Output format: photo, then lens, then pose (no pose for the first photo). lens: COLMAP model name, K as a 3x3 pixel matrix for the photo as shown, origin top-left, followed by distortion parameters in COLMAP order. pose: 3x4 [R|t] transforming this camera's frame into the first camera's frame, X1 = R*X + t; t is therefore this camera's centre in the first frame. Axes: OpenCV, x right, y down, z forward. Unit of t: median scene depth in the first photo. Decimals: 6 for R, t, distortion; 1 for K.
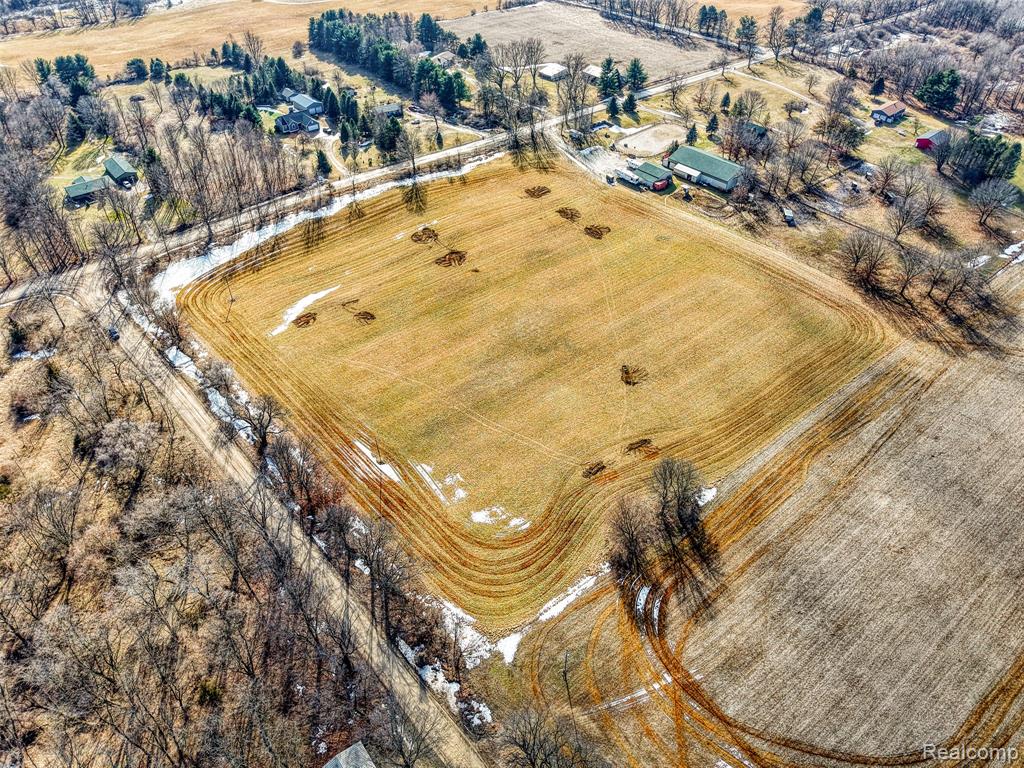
lens RADIAL K [[684.8, 0, 506.6], [0, 684.8, 381.4], [0, 0, 1]] dist [0.014868, -0.012330]
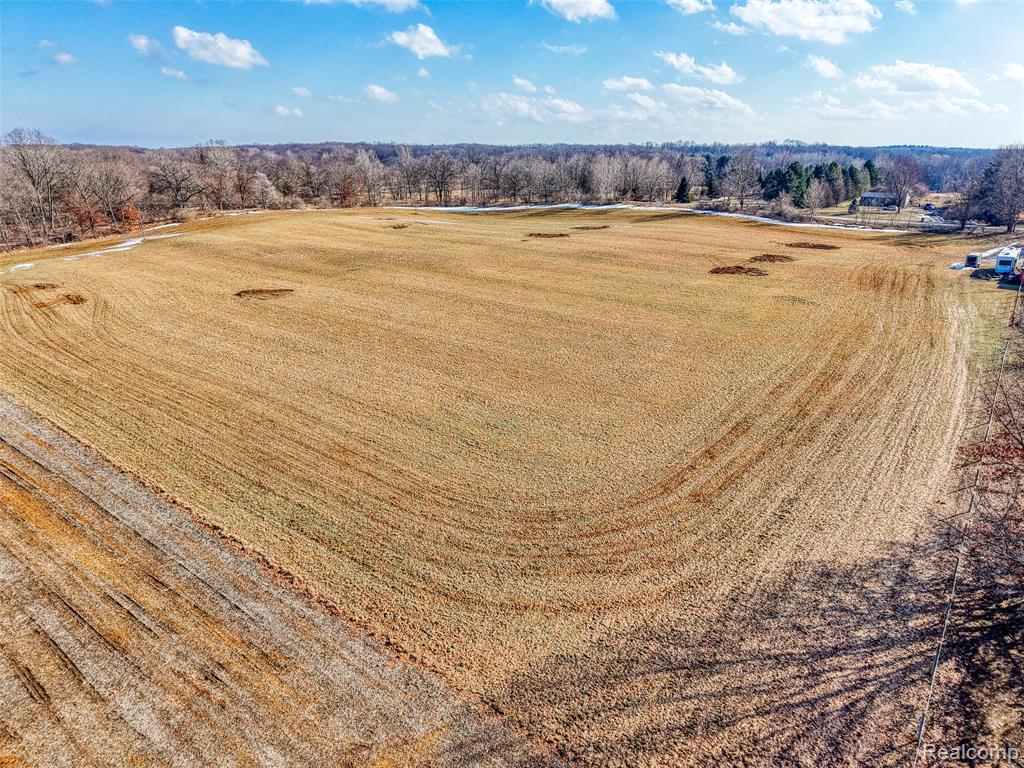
lens RADIAL K [[684.8, 0, 506.7], [0, 684.8, 389.3], [0, 0, 1]] dist [0.014868, -0.012330]
pose [[0.205293, 0.310525, -0.928132, 0.576963], [-0.651673, 0.750903, 0.107086, -0.104554], [0.730190, 0.582854, 0.356516, 0.767083]]
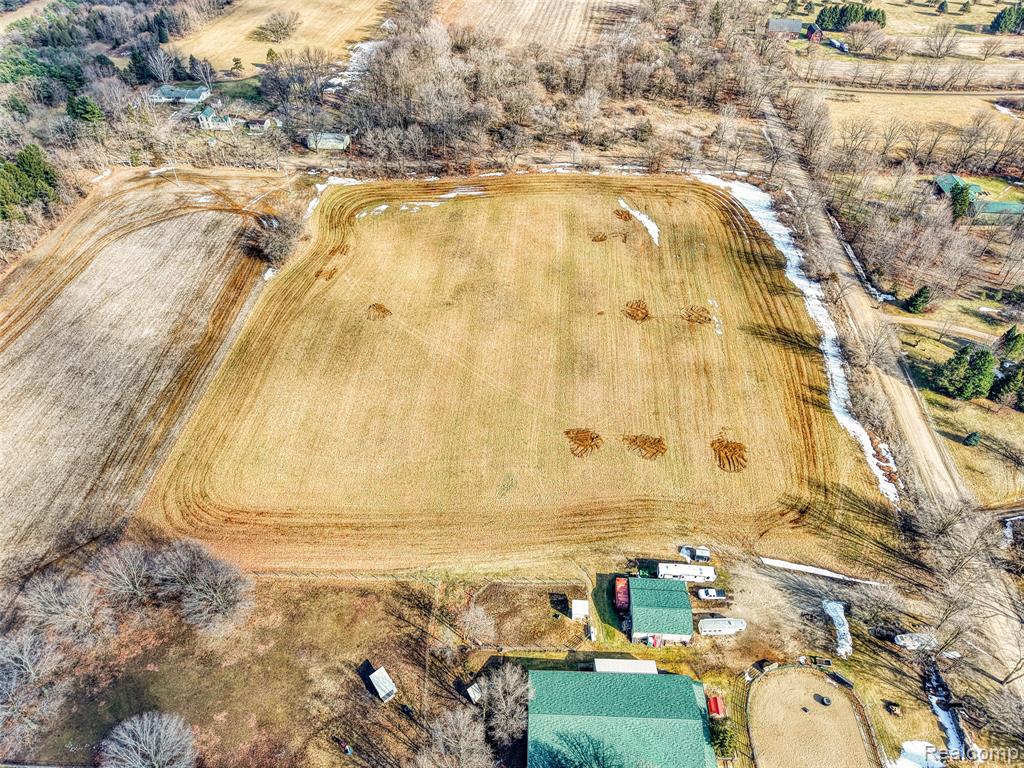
lens RADIAL K [[684.8, 0, 506.7], [0, 684.8, 383.7], [0, 0, 1]] dist [0.014868, -0.012330]
pose [[-0.691270, 0.490611, -0.530516, 0.526022], [-0.491603, 0.218781, 0.842889, -0.781025], [0.529597, 0.843467, 0.089949, 0.858011]]
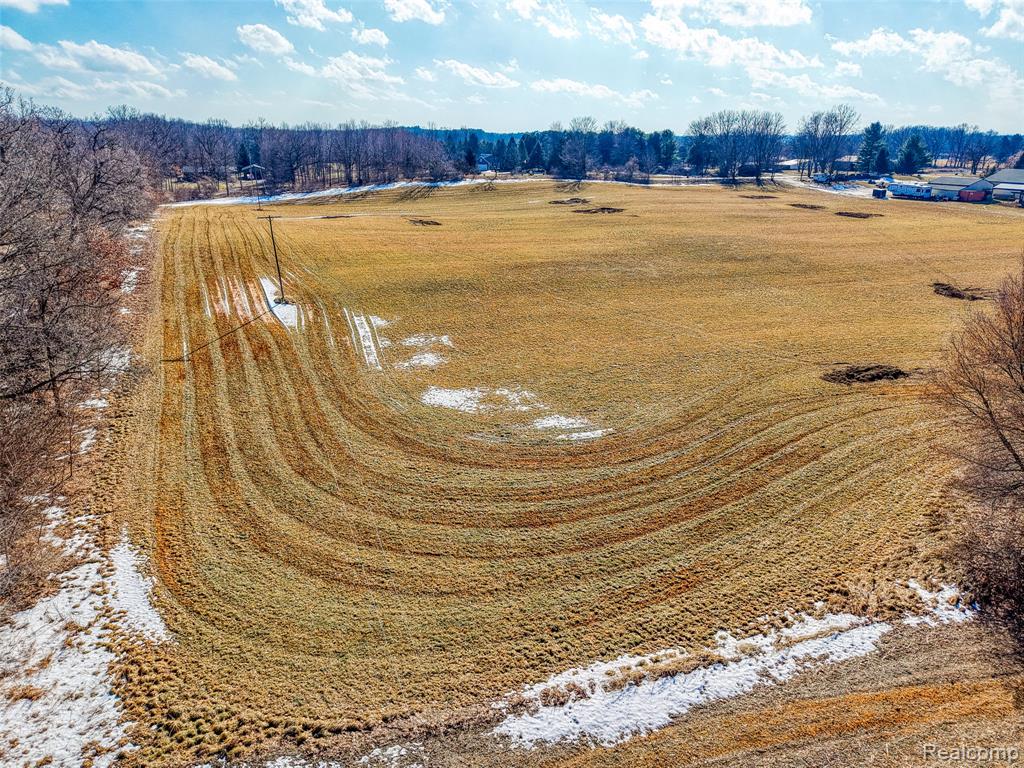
lens RADIAL K [[684.8, 0, 510.6], [0, 684.8, 379.6], [0, 0, 1]] dist [0.014868, -0.012330]
pose [[0.944023, 0.104936, -0.312744, 0.050645], [-0.216460, 0.912457, -0.347229, 0.182065], [0.248929, 0.395489, 0.884095, 0.462674]]
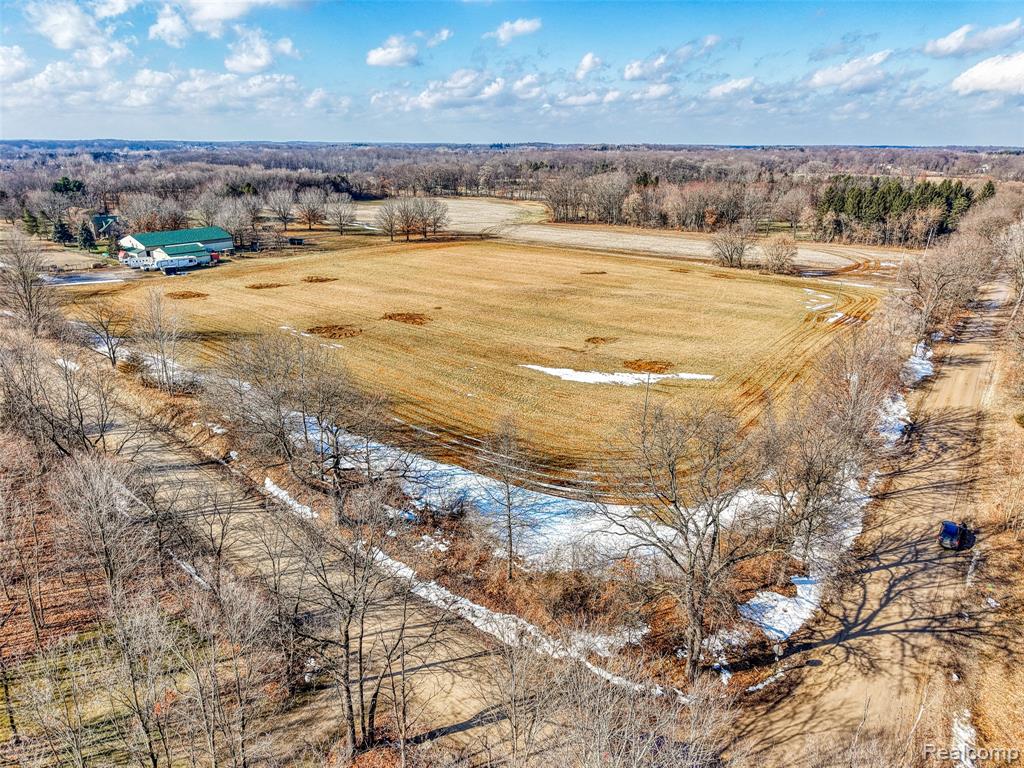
lens RADIAL K [[684.8, 0, 509.4], [0, 684.8, 382.2], [0, 0, 1]] dist [0.014868, -0.012330]
pose [[-0.196665, -0.333984, 0.921834, -0.644471], [0.647132, 0.662102, 0.377942, -0.296549], [-0.736575, 0.670876, 0.085920, 0.866503]]
